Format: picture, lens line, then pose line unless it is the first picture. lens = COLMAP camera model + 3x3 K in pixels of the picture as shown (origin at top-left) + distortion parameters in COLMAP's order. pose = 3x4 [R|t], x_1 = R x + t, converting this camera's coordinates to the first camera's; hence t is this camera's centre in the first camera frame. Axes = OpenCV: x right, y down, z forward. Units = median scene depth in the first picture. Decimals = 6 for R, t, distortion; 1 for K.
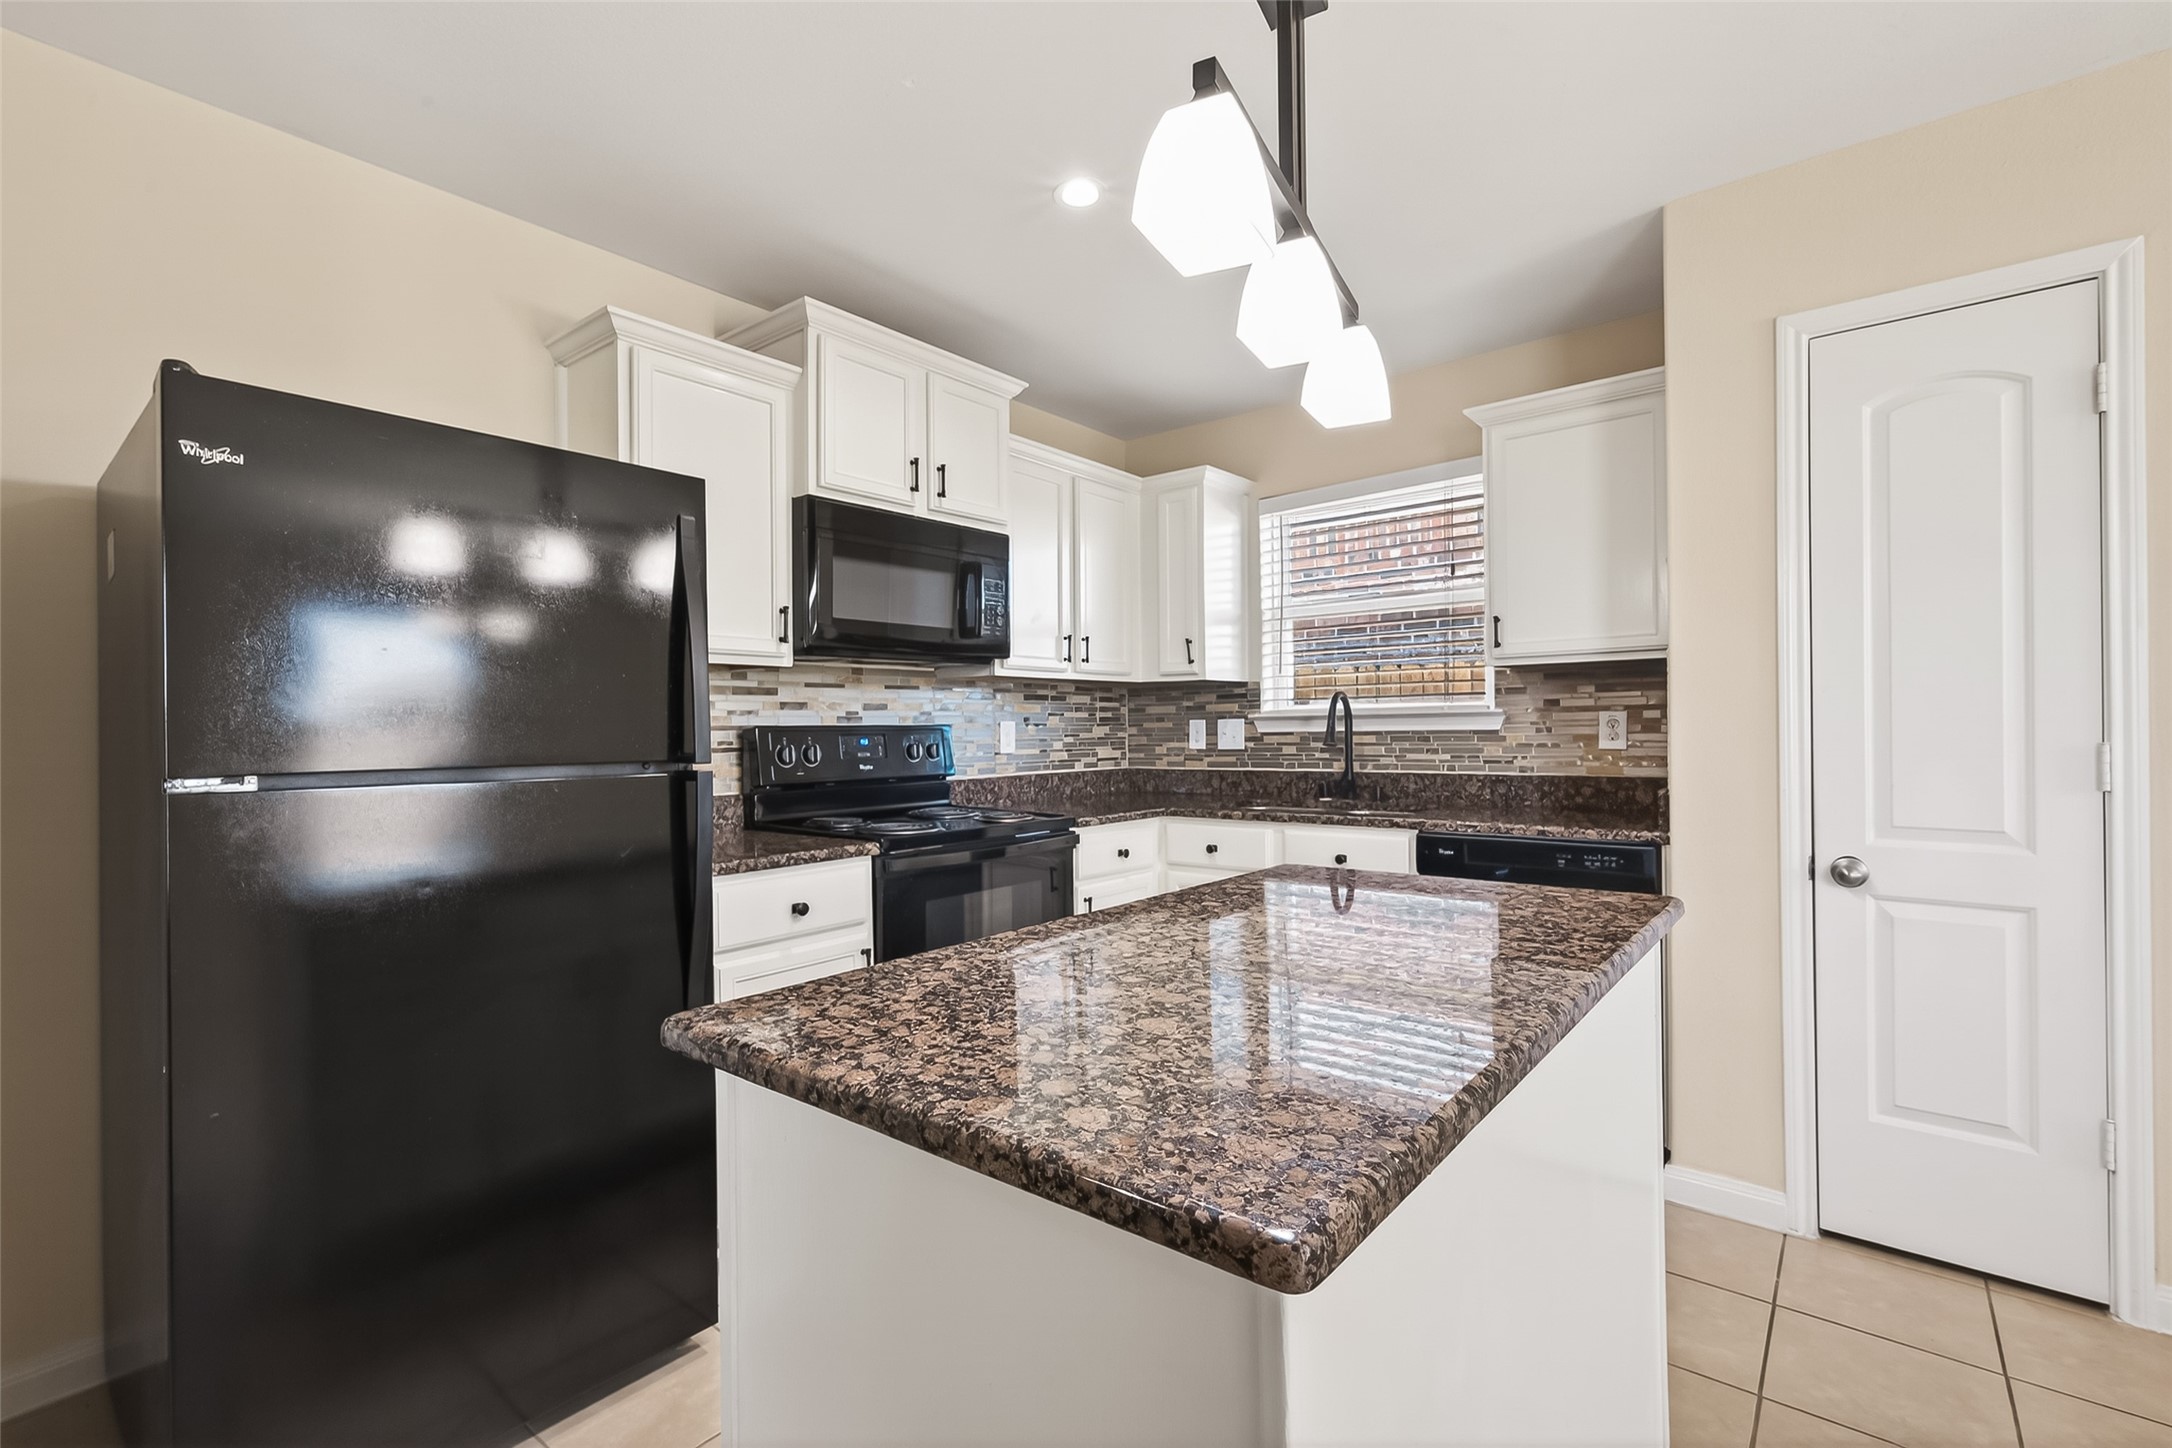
lens RADIAL K [[978.5, 0, 1086.0], [0, 978.5, 724.0], [0, 0, 1]] dist [0.010721, 0.000262]
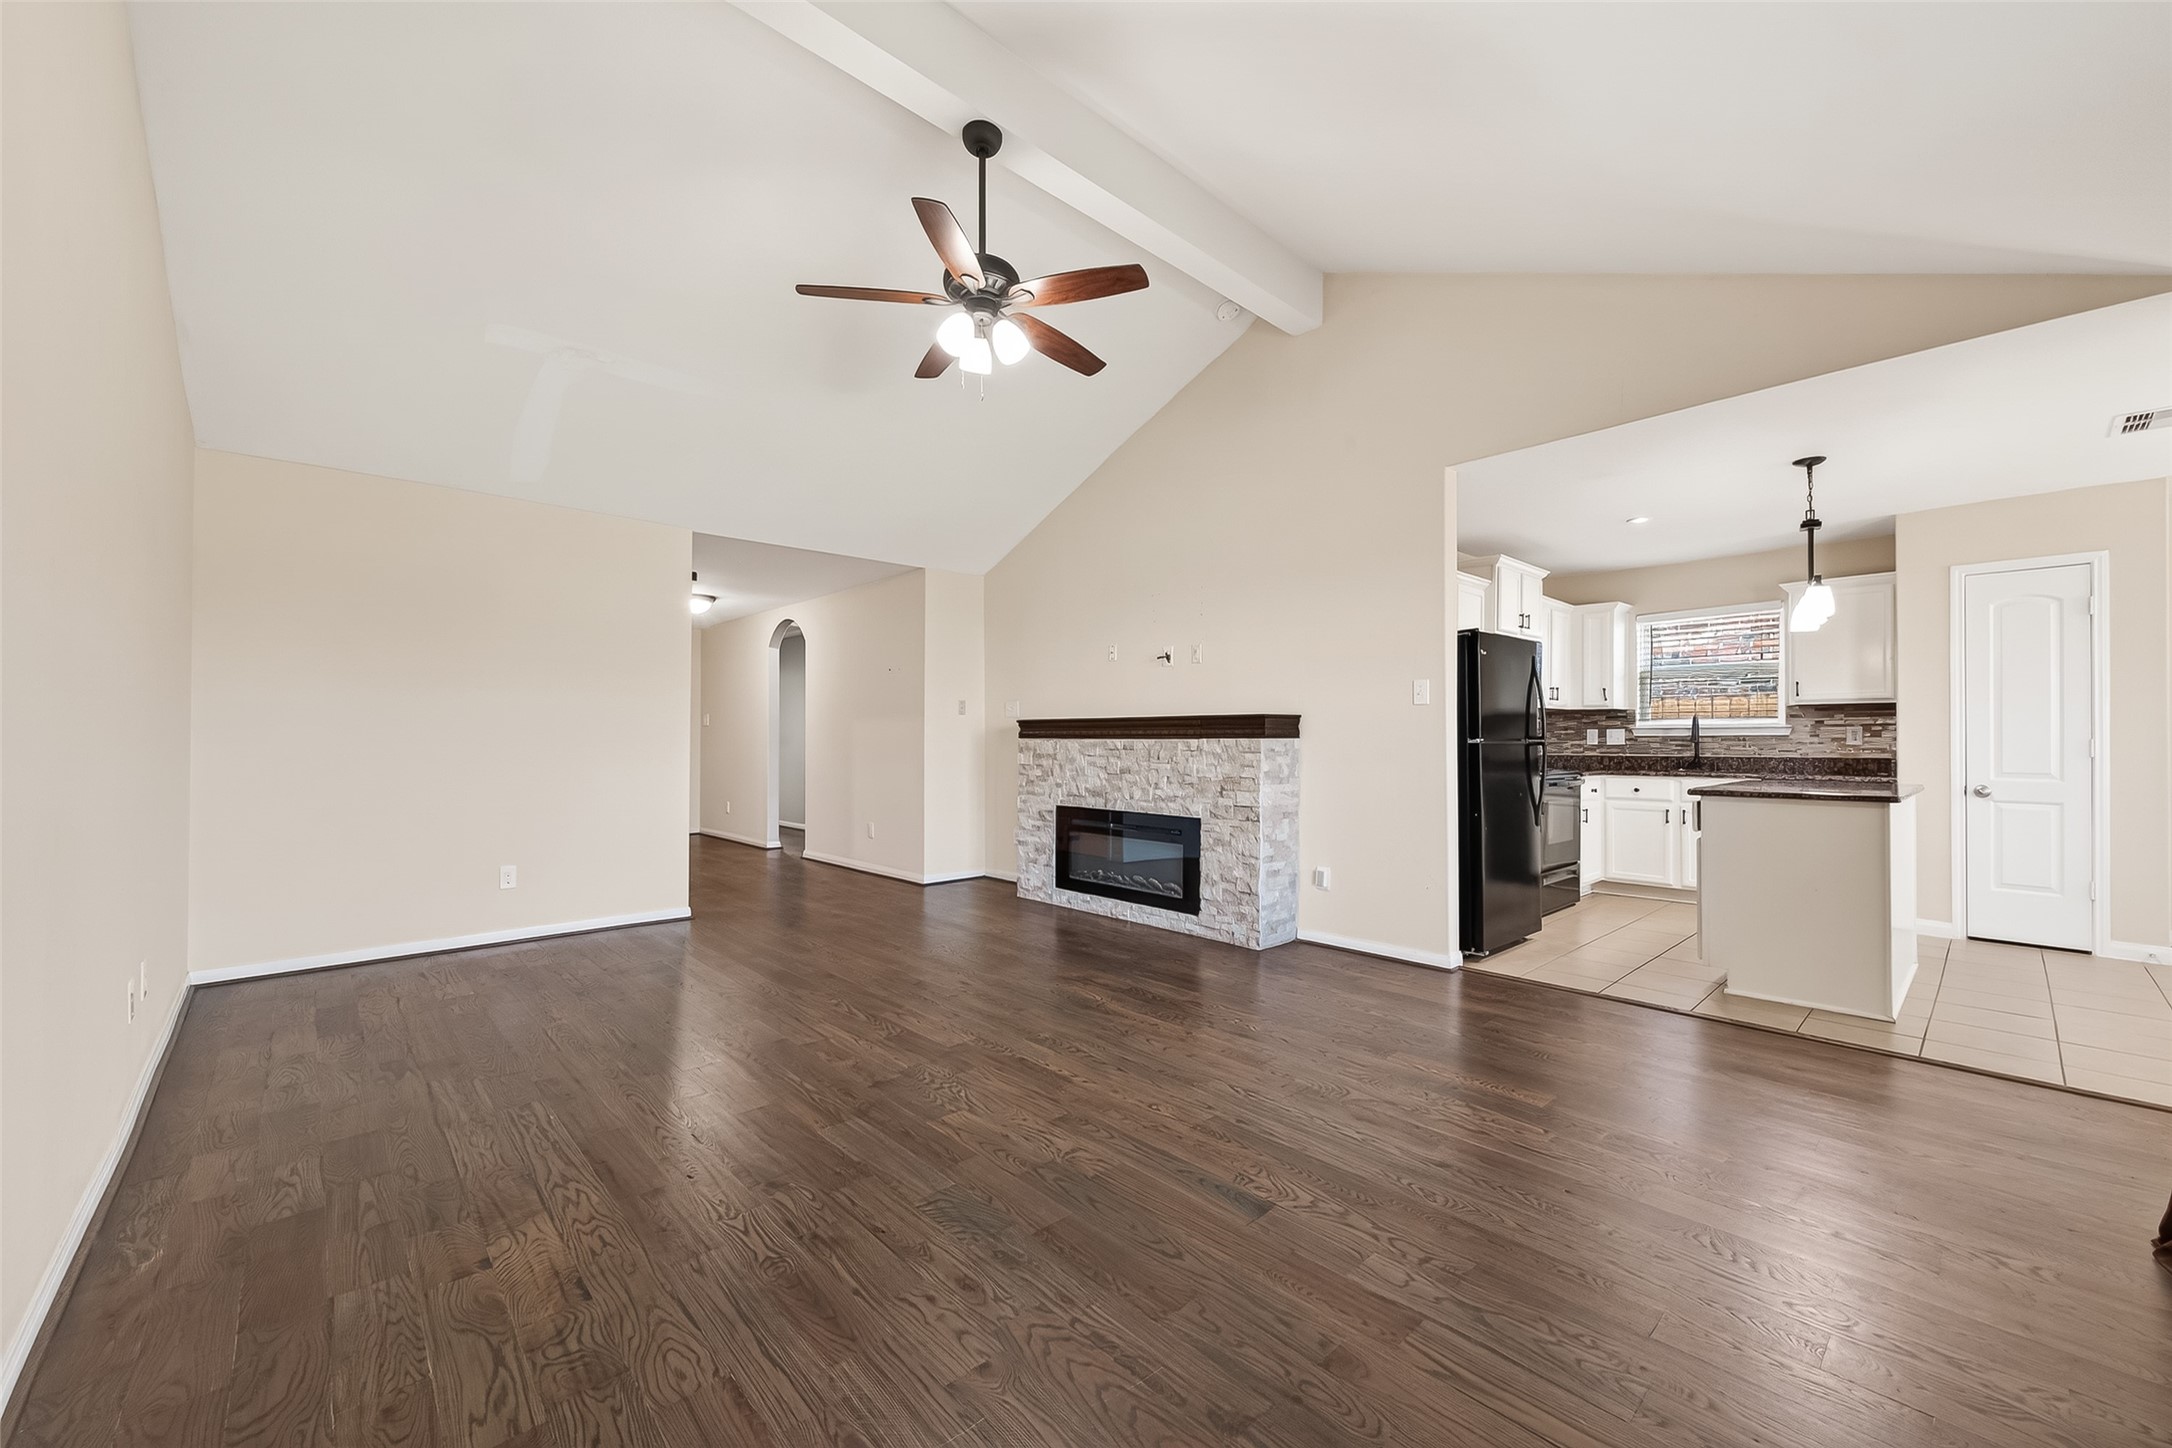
lens RADIAL K [[855.3, 0, 1098.0], [0, 855.3, 729.6], [0, 0, 1]] dist [0.006812, -0.000257]
pose [[0.990435, 0.011888, -0.137465, -0.754581], [-0.012828, 0.999900, -0.005950, 0.023495], [0.137380, 0.007657, 0.990489, -0.967096]]
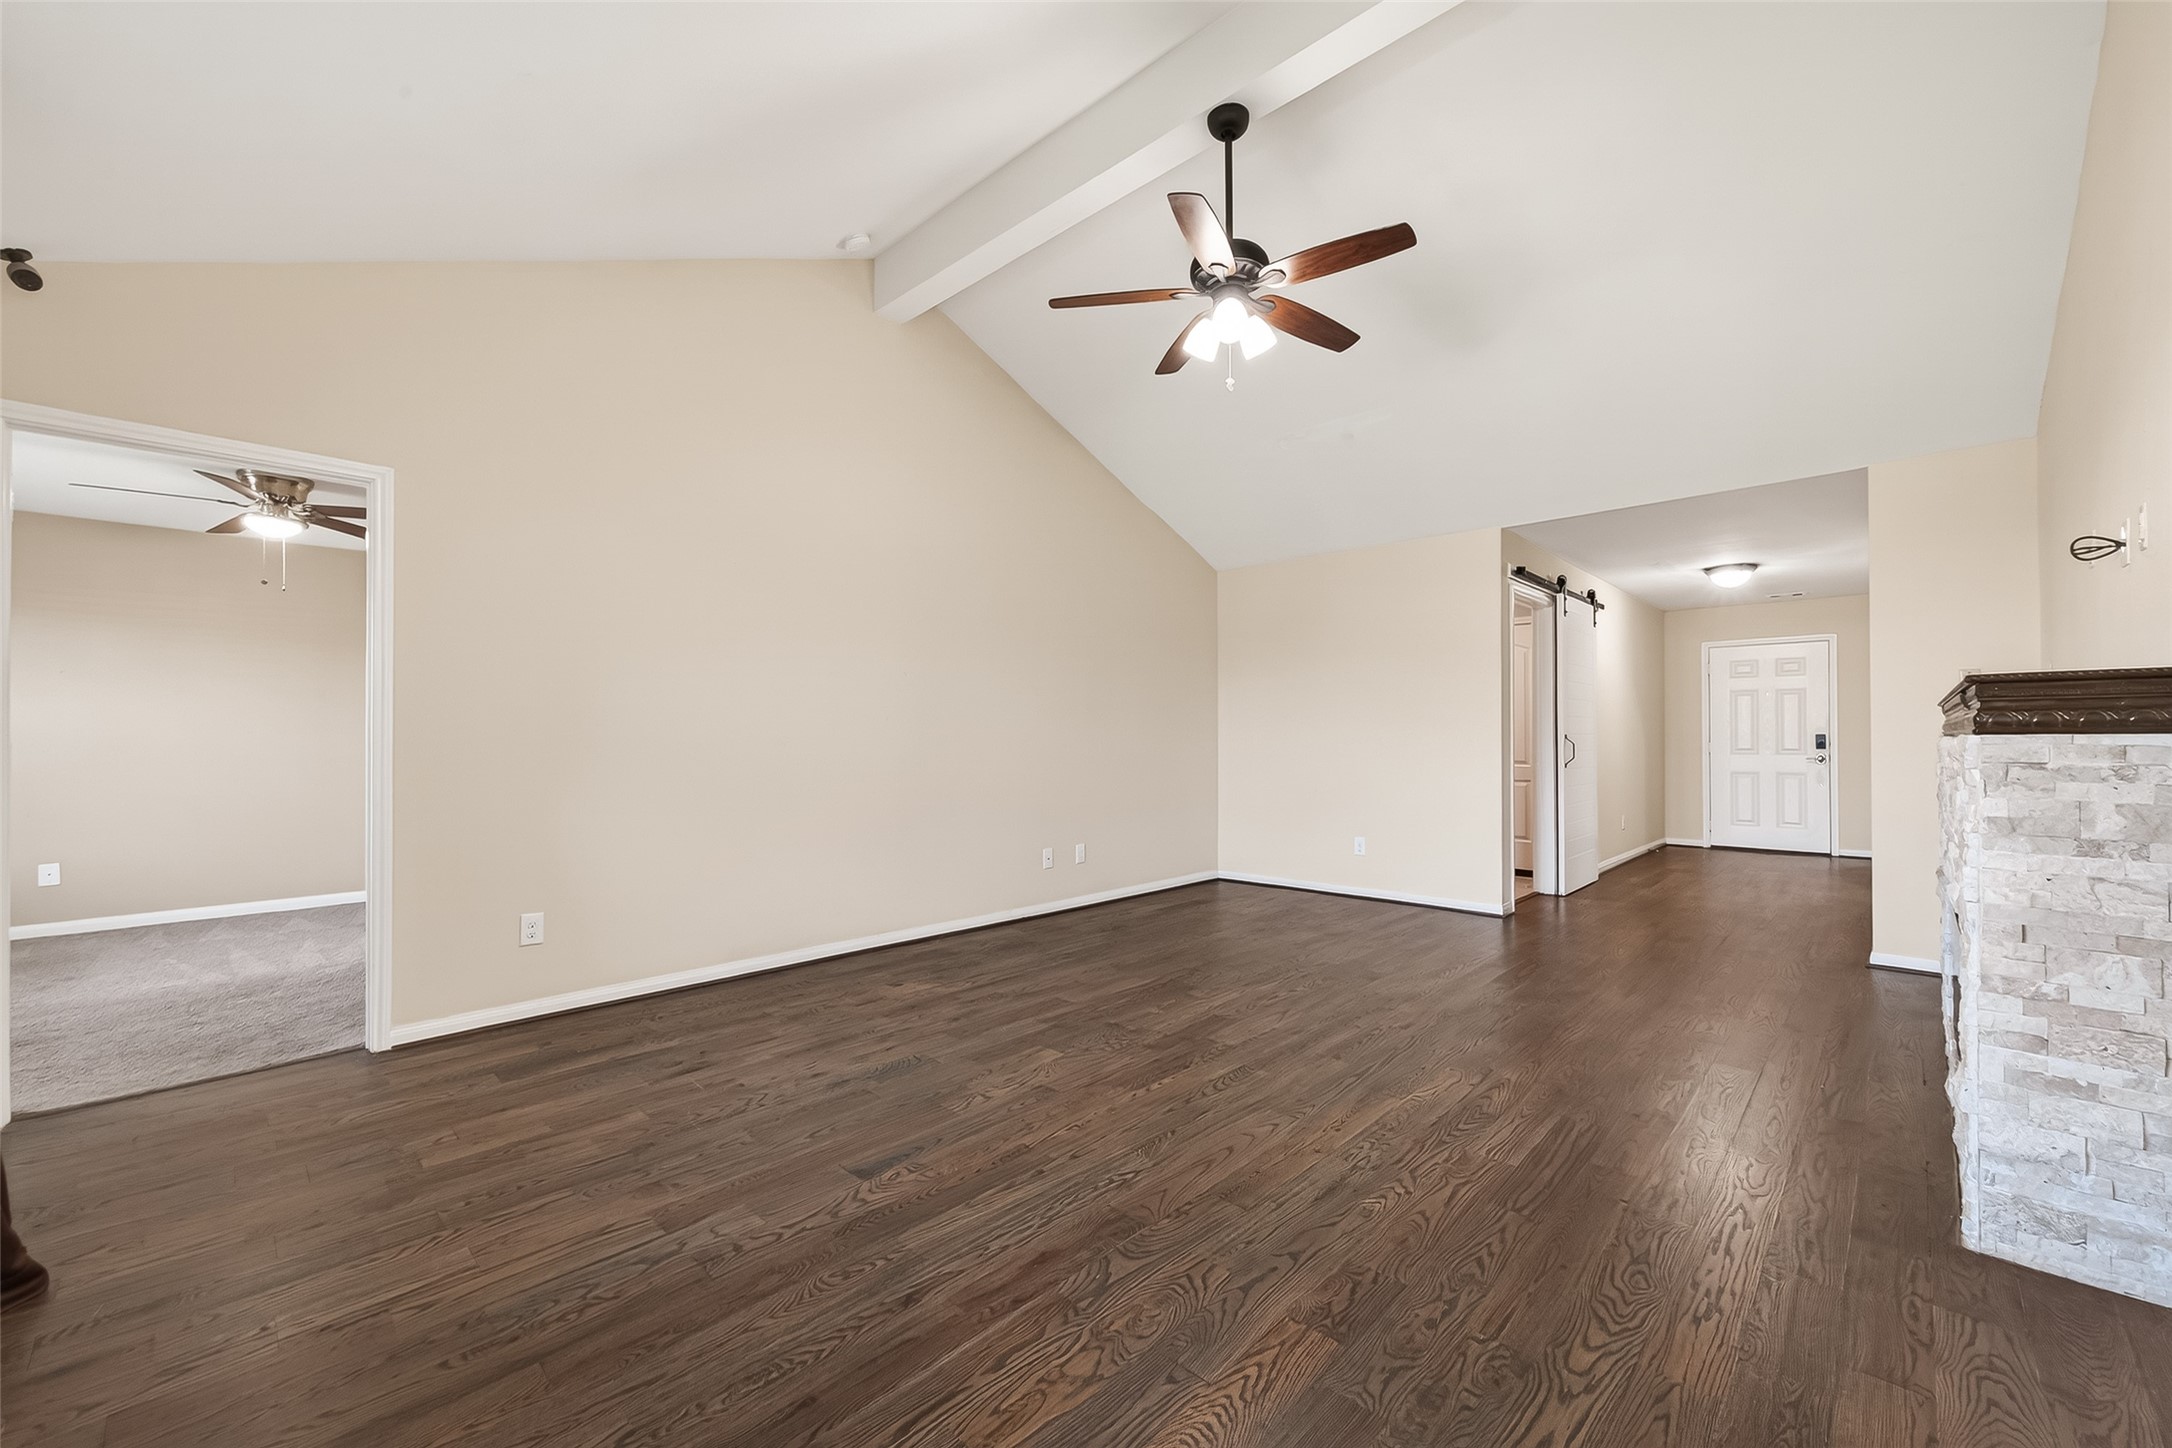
lens RADIAL K [[835.7, 0, 1078.5], [0, 835.7, 734.6], [0, 0, 1]] dist [0.000838, 0.000092]
pose [[-0.084737, 0.008749, -0.996365, -0.095355], [0.008368, 0.999932, 0.008069, 0.016414], [0.996368, -0.007654, -0.084804, -0.123037]]
